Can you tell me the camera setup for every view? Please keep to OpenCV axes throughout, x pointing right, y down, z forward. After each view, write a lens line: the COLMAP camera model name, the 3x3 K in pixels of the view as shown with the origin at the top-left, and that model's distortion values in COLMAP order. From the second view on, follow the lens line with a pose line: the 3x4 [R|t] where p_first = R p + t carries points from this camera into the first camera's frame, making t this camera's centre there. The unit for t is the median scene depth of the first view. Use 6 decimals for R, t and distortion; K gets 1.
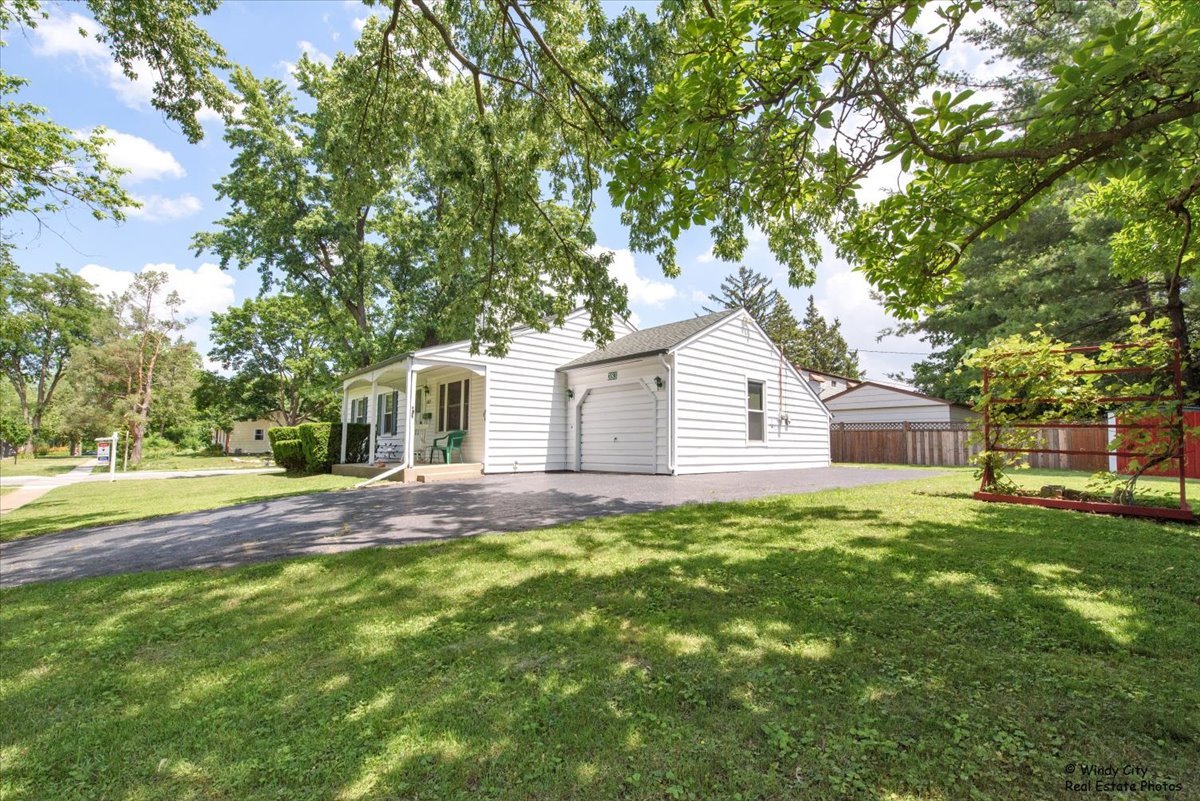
lens RADIAL K [[532.6, 0, 598.3], [0, 532.6, 394.8], [0, 0, 1]] dist [-0.001776, 0.000014]
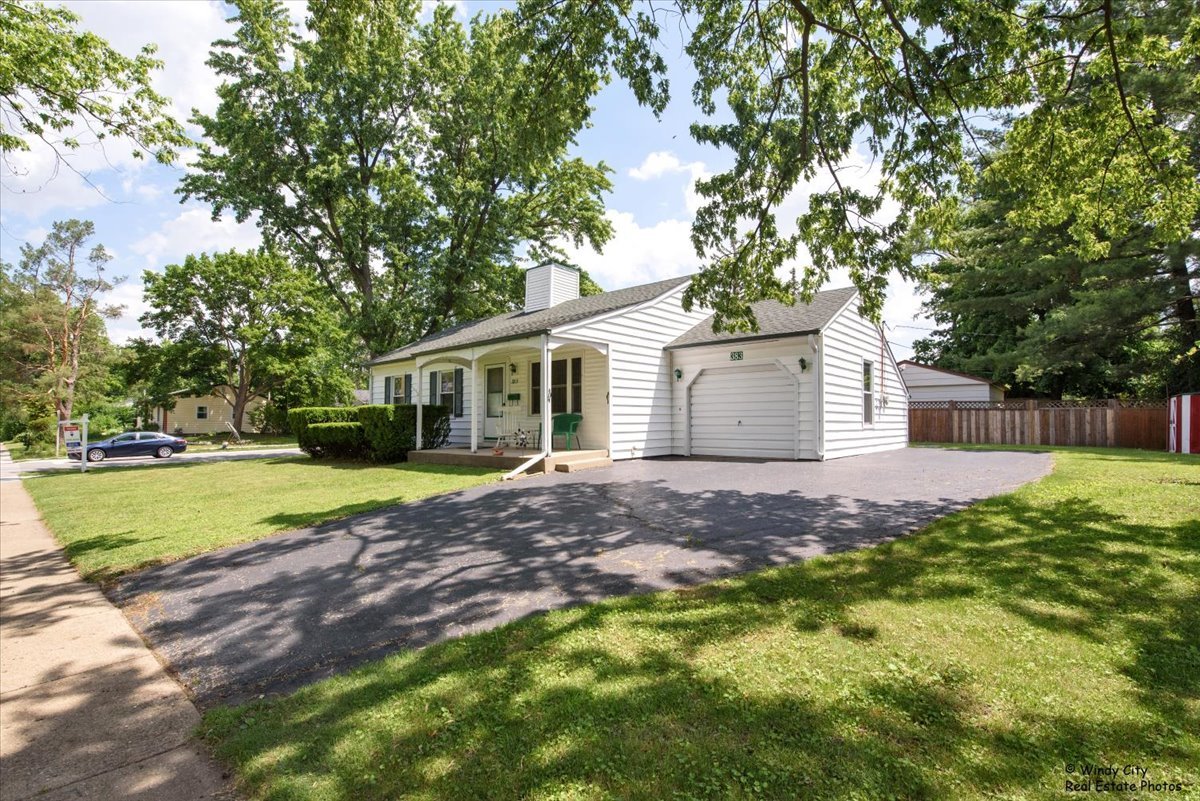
lens RADIAL K [[561.1, 0, 601.4], [0, 561.1, 408.3], [0, 0, 1]] dist [-0.006145, -0.000962]
pose [[0.993548, -0.002104, 0.113395, -0.219186], [-0.006239, 0.997300, 0.073168, -0.009645], [-0.113242, -0.073403, 0.990852, 0.022839]]
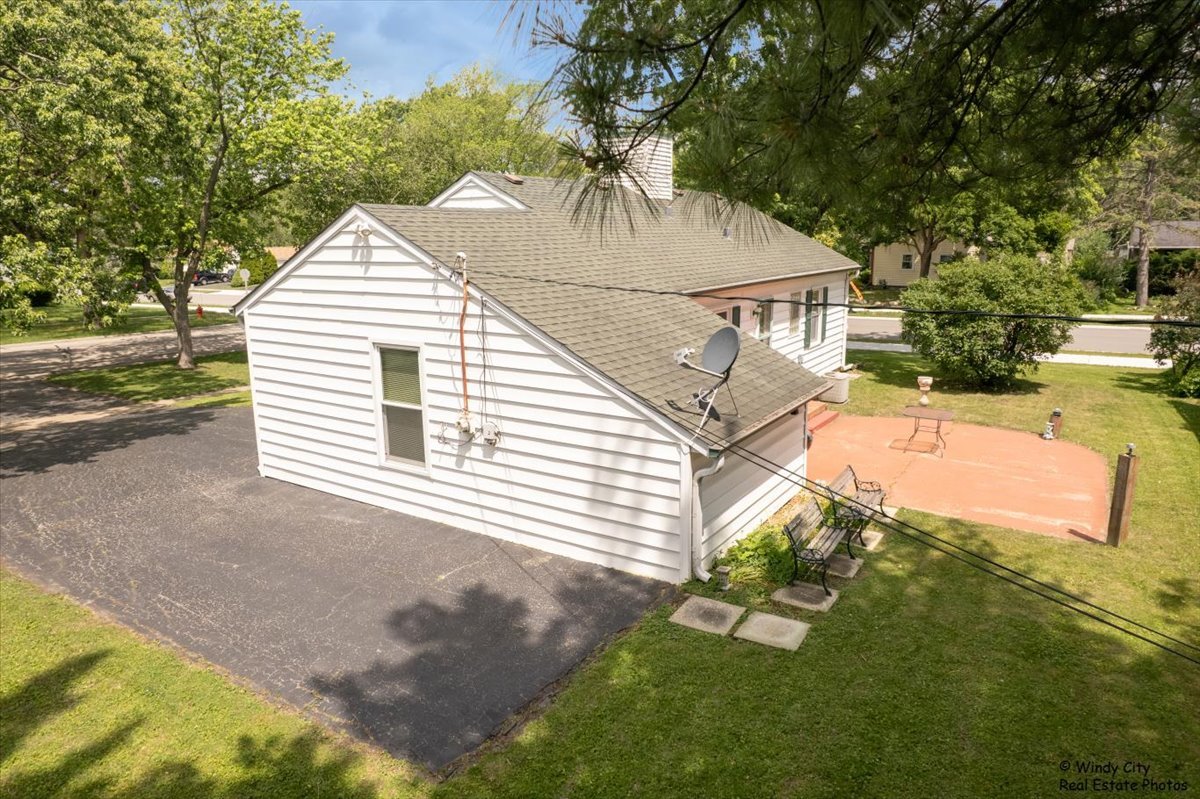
lens RADIAL K [[735.1, 0, 602.8], [0, 735.1, 396.8], [0, 0, 1]] dist [-0.004736, -0.000189]
pose [[0.244933, 0.187351, -0.951266, 0.726039], [0.097052, 0.971486, 0.216323, -0.079949], [0.964670, -0.145307, 0.219766, 0.735457]]
